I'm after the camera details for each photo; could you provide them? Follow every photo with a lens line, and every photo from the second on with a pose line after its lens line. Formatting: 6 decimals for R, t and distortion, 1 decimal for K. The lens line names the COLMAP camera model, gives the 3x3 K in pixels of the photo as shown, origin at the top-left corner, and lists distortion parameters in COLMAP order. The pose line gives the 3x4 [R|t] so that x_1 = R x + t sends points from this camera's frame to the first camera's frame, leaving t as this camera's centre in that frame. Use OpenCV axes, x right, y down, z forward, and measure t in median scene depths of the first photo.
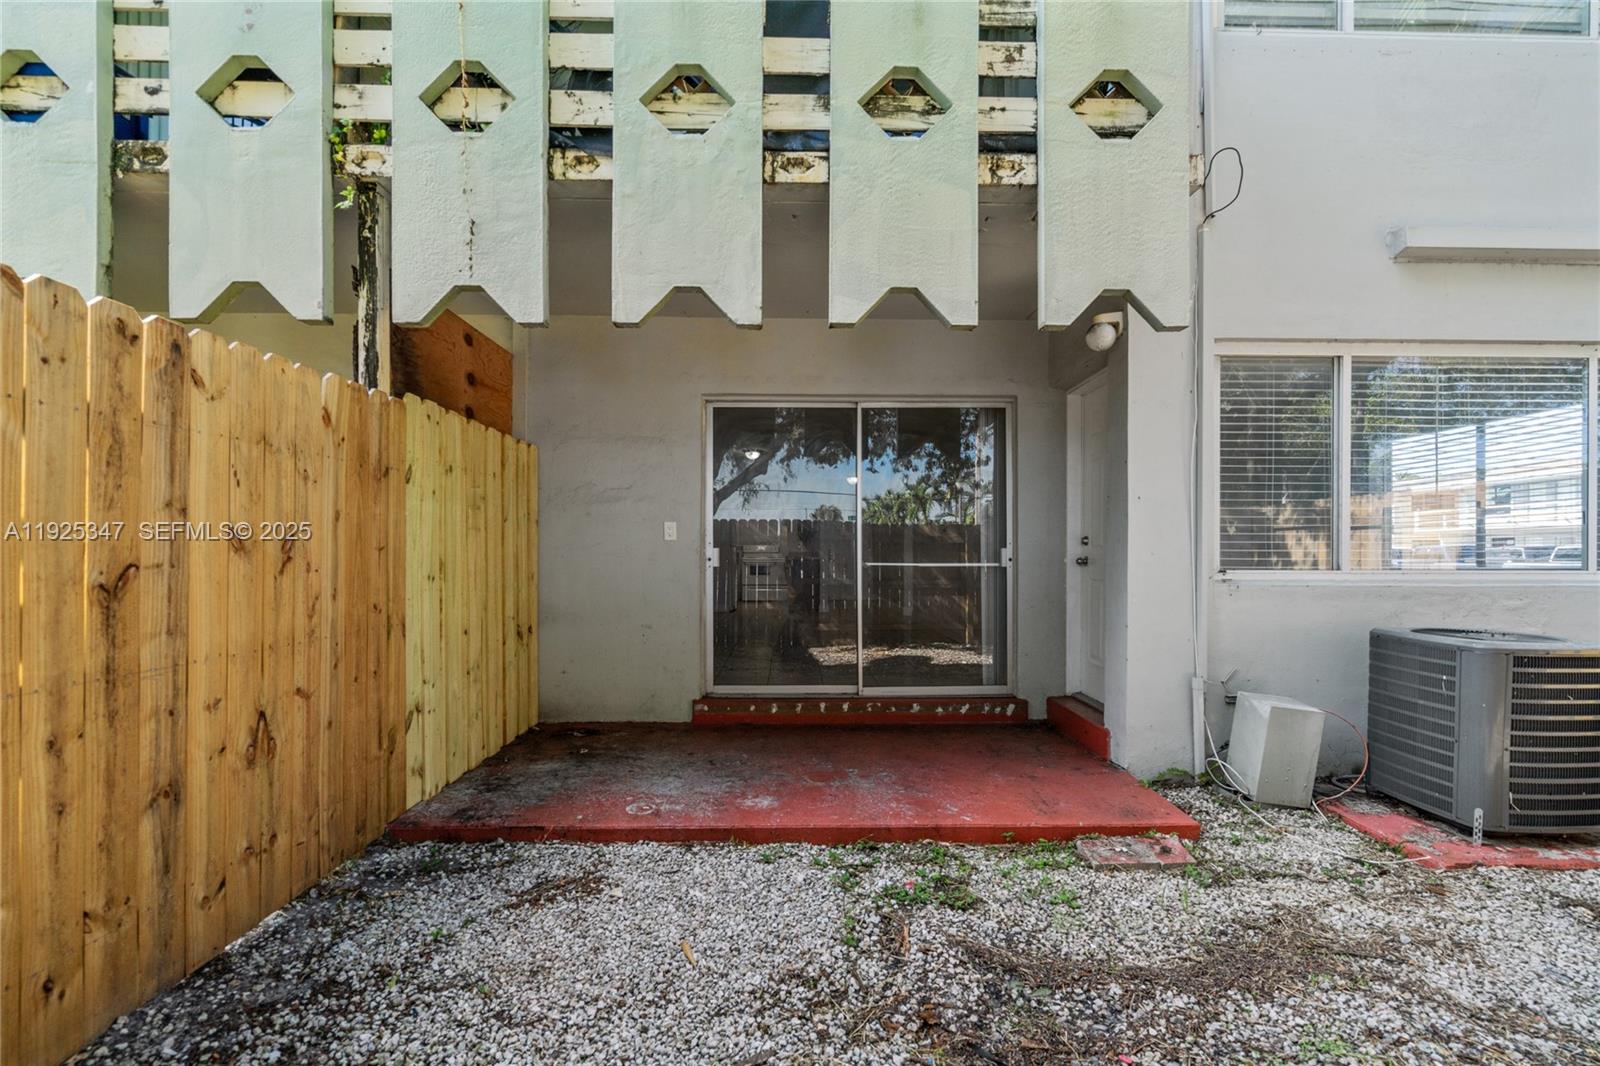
lens RADIAL K [[744.1, 0, 802.4], [0, 744.1, 541.8], [0, 0, 1]] dist [0.007487, -0.000735]
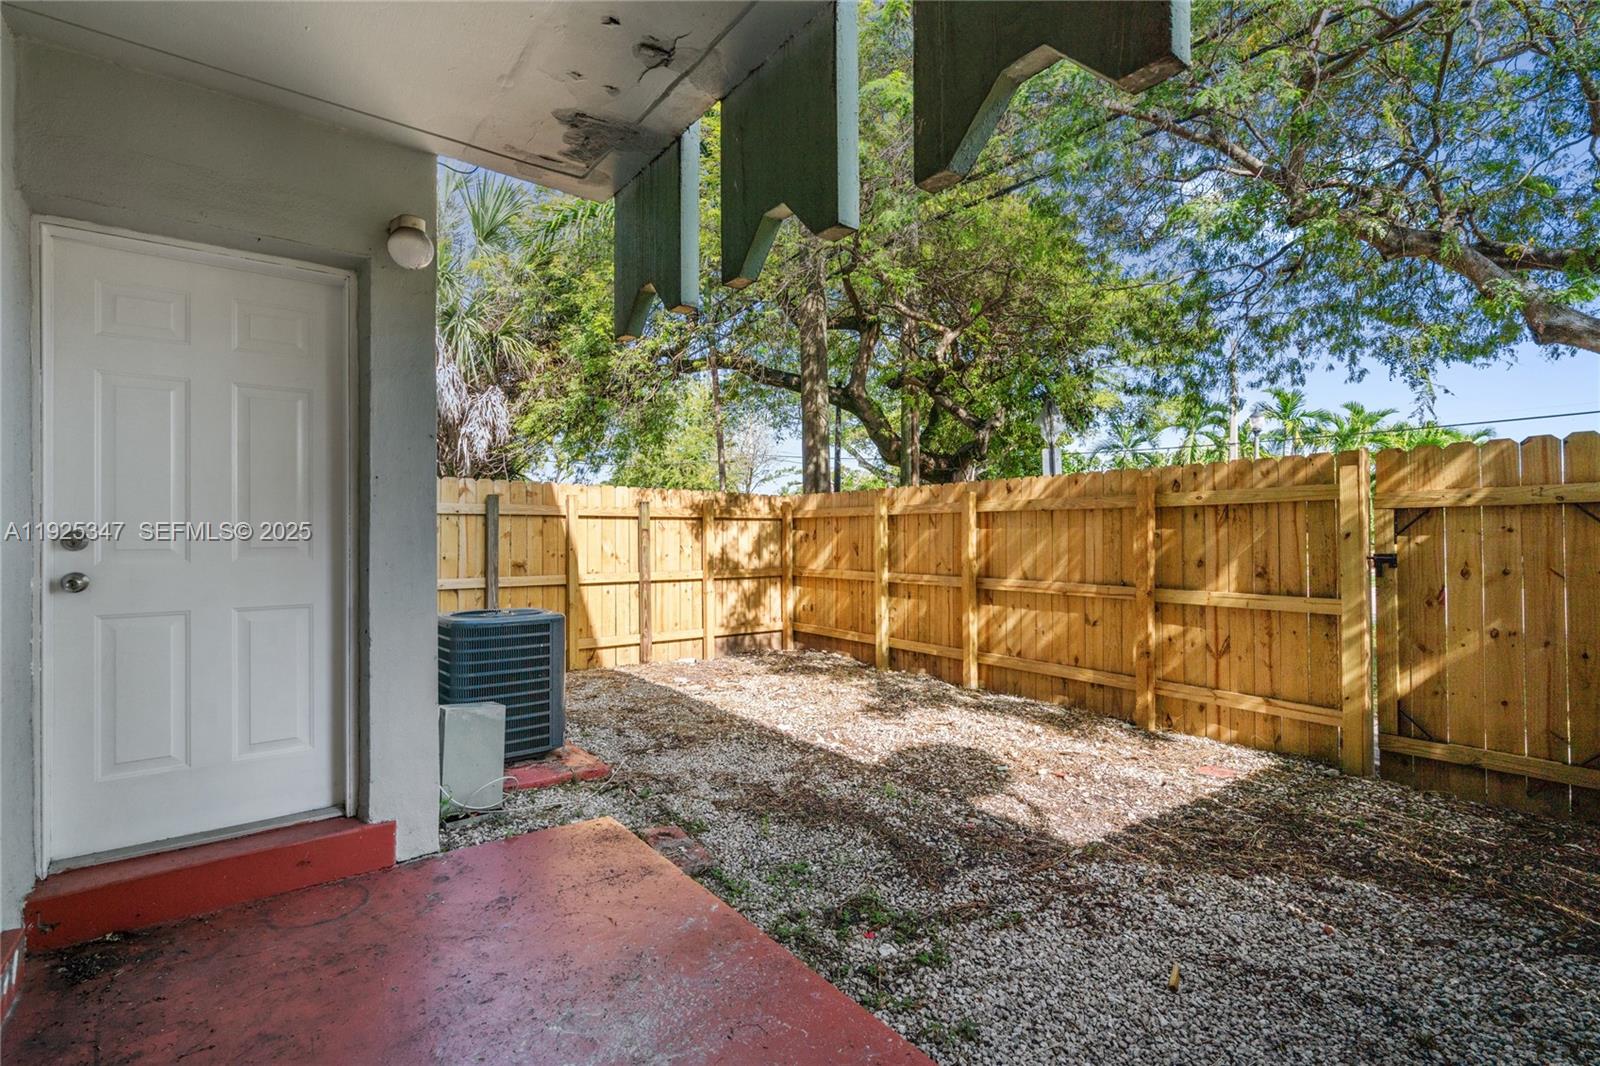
lens RADIAL K [[741.4, 0, 799.2], [0, 741.4, 525.9], [0, 0, 1]] dist [0.000354, 0.001201]
pose [[-0.600638, 0.007612, 0.799485, -0.451552], [-0.008319, 0.999841, -0.015769, -0.010933], [-0.799478, -0.016122, -0.600479, 1.408998]]
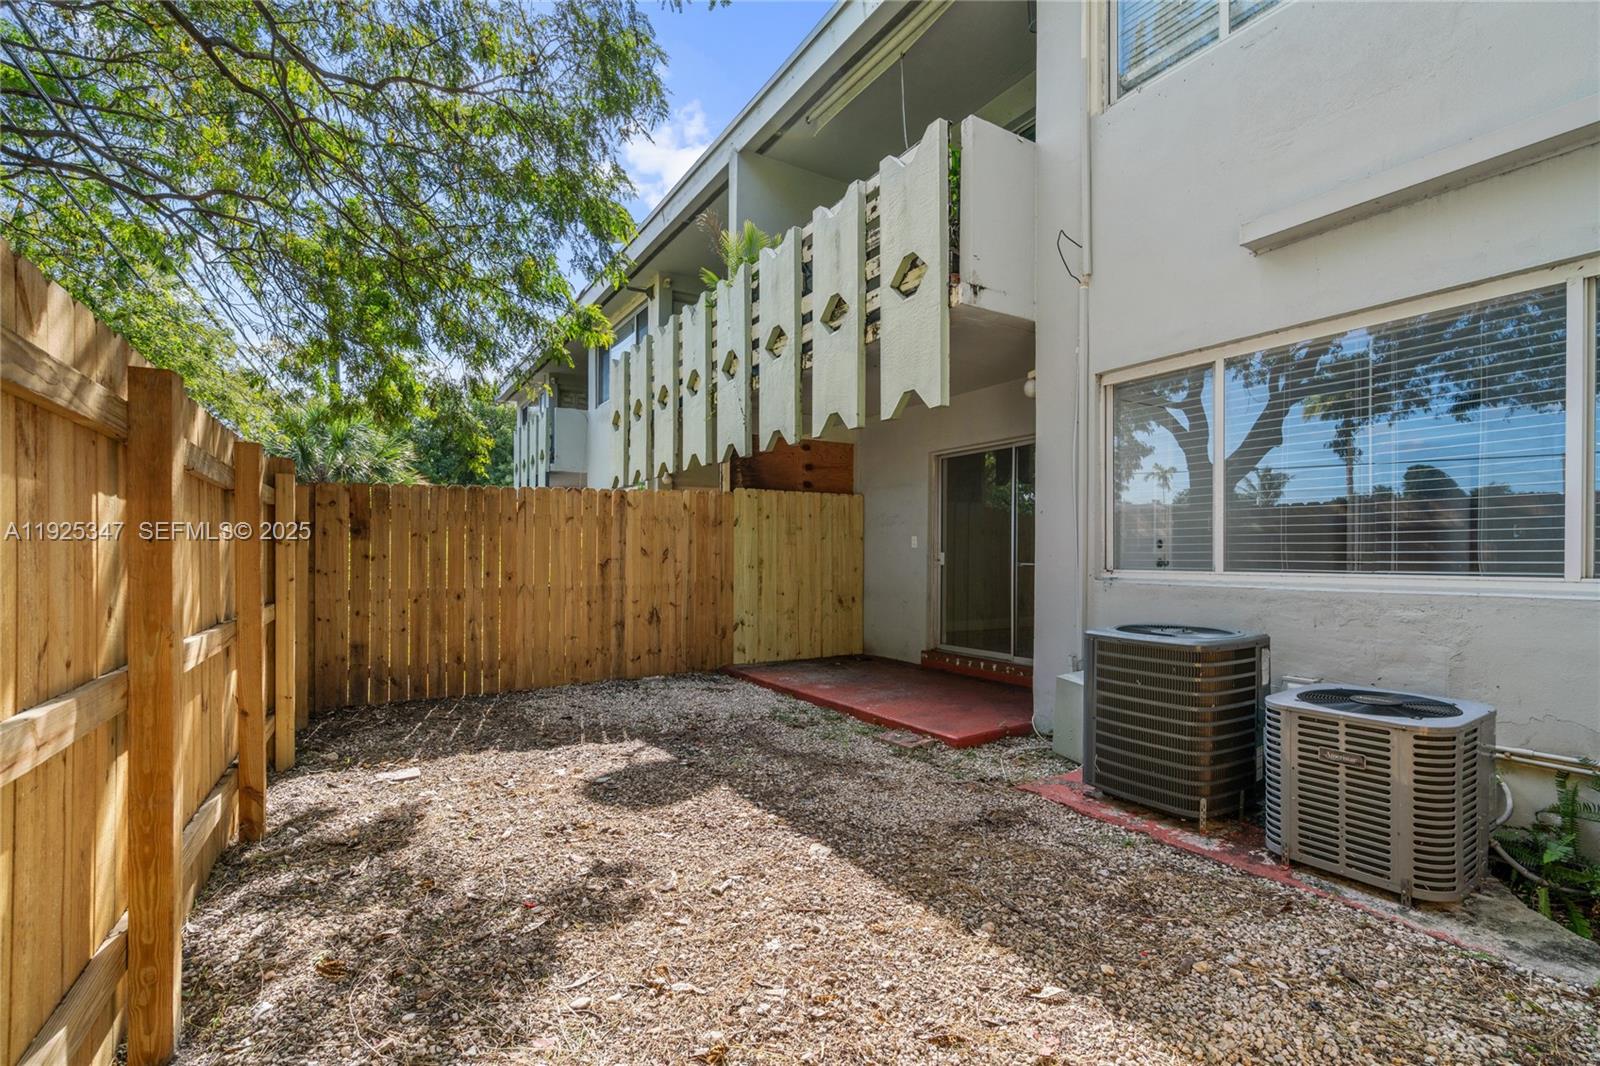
lens RADIAL K [[723.2, 0, 806.8], [0, 723.2, 539.2], [0, 0, 1]] dist [-0.004792, 0.001395]
pose [[0.509112, -0.023131, -0.860389, 1.617798], [0.010318, 0.999731, -0.020772, 0.012088], [0.860638, 0.001698, 0.509214, 0.020095]]
